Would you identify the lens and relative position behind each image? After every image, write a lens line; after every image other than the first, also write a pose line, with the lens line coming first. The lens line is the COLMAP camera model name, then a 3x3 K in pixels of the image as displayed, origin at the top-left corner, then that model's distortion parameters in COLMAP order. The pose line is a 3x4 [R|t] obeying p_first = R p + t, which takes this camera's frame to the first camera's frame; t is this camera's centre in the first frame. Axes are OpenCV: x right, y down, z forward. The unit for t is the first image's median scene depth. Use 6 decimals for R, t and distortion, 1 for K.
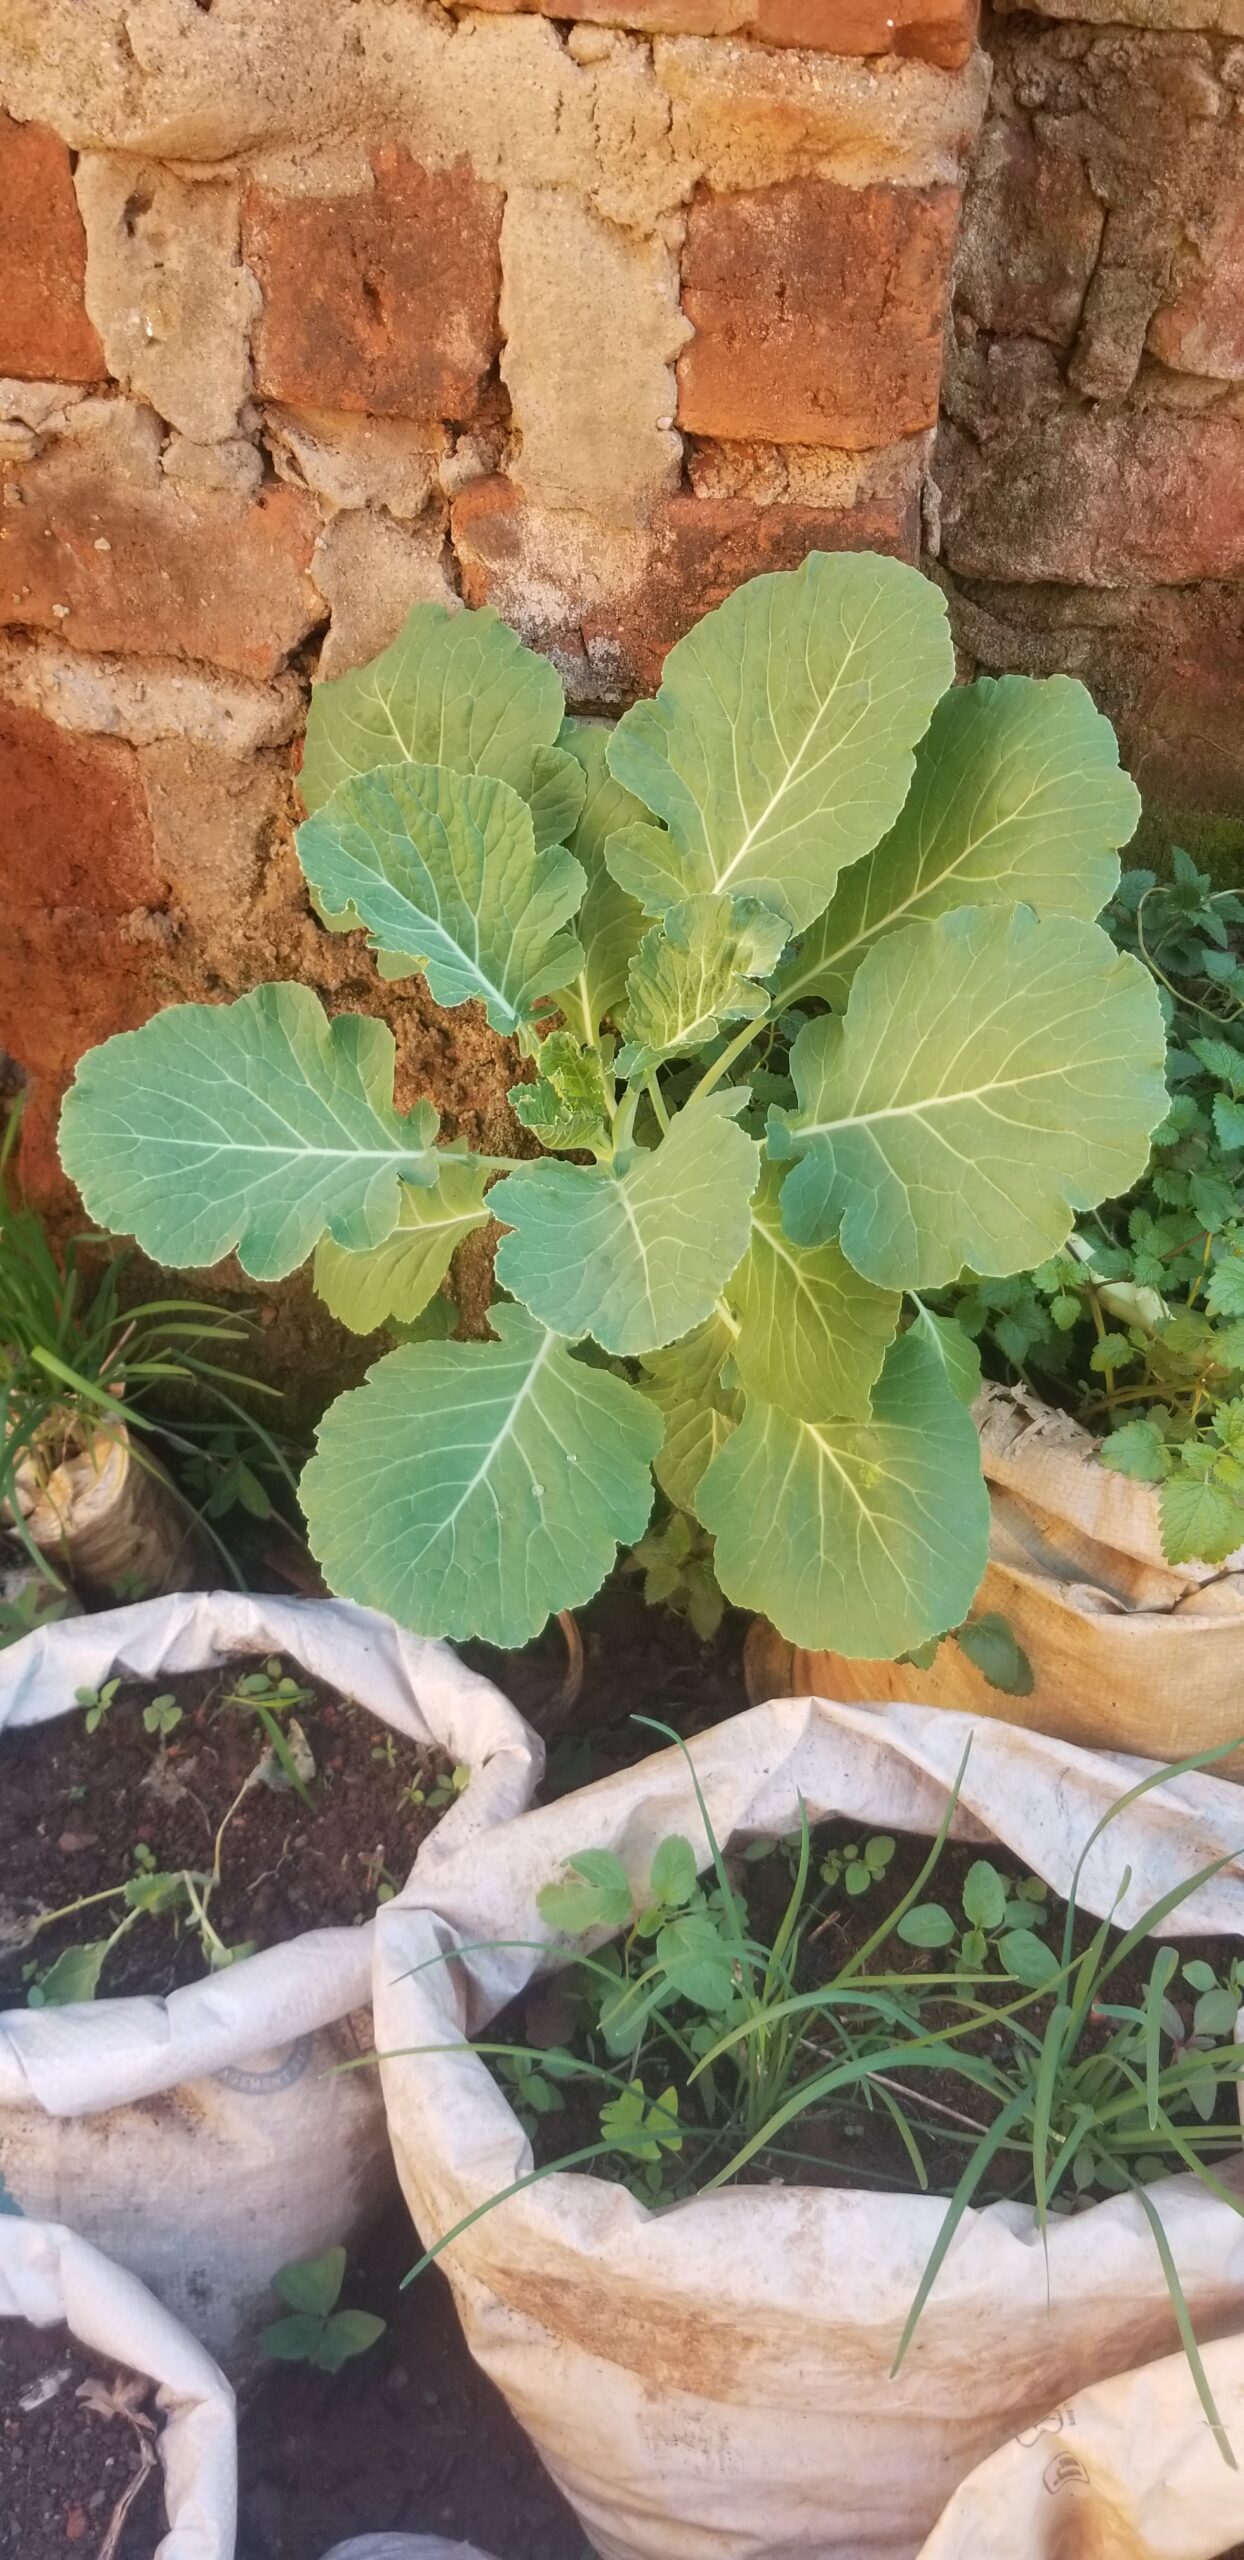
lens RADIAL K [[1876.4, 0, 542.9], [0, 1876.4, 1182.0], [0, 0, 1]] dist [-0.029312, -0.018842]
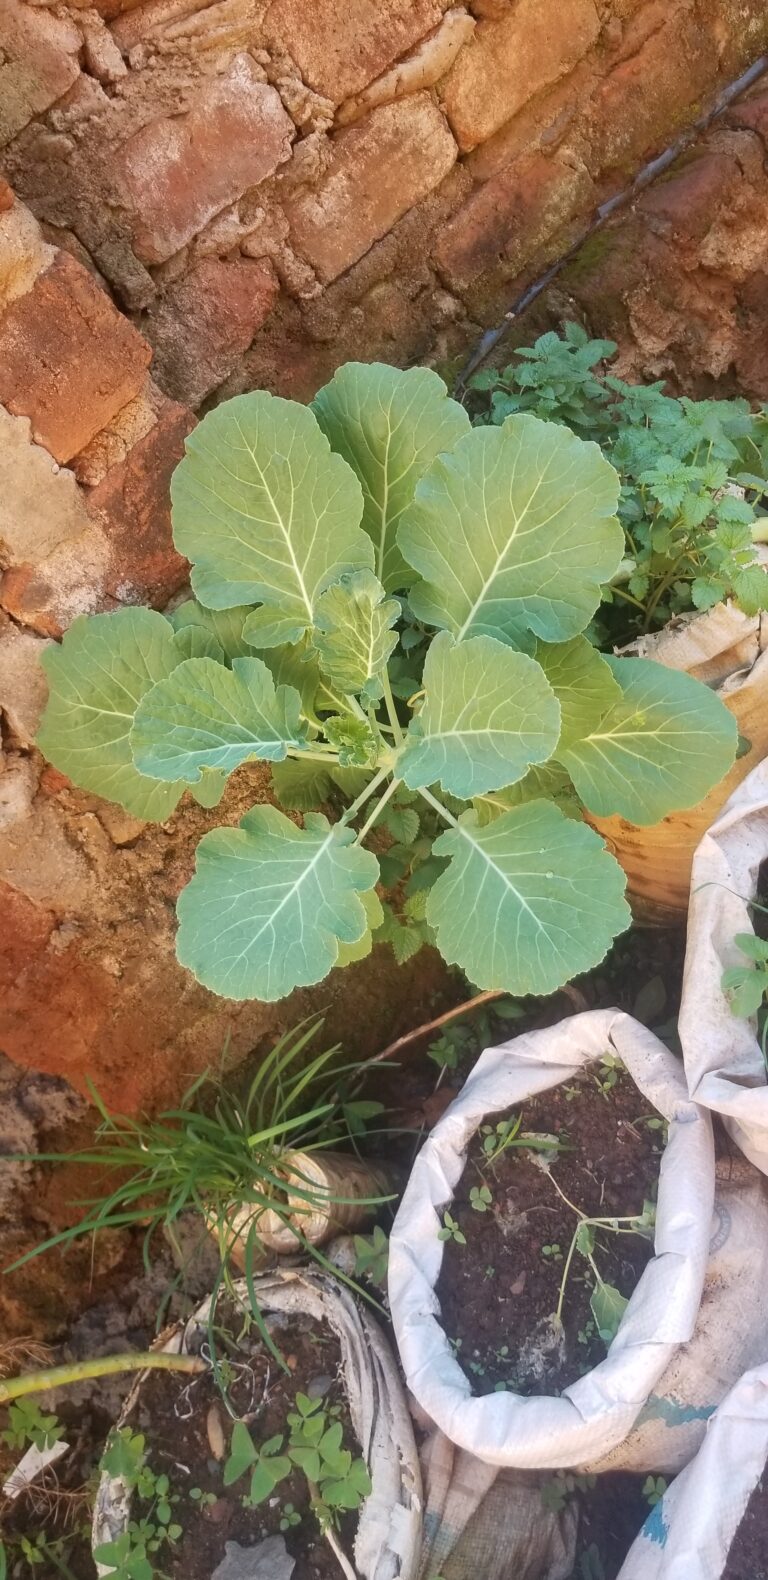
lens RADIAL K [[1158.1, 0, 386.0], [0, 1158.1, 789.8], [0, 0, 1]] dist [-0.029312, -0.018842]
pose [[0.555064, -0.803322, 0.215817, -0.203234], [0.813734, 0.578200, 0.059340, -0.053293], [-0.172455, 0.142680, 0.974629, -0.018201]]
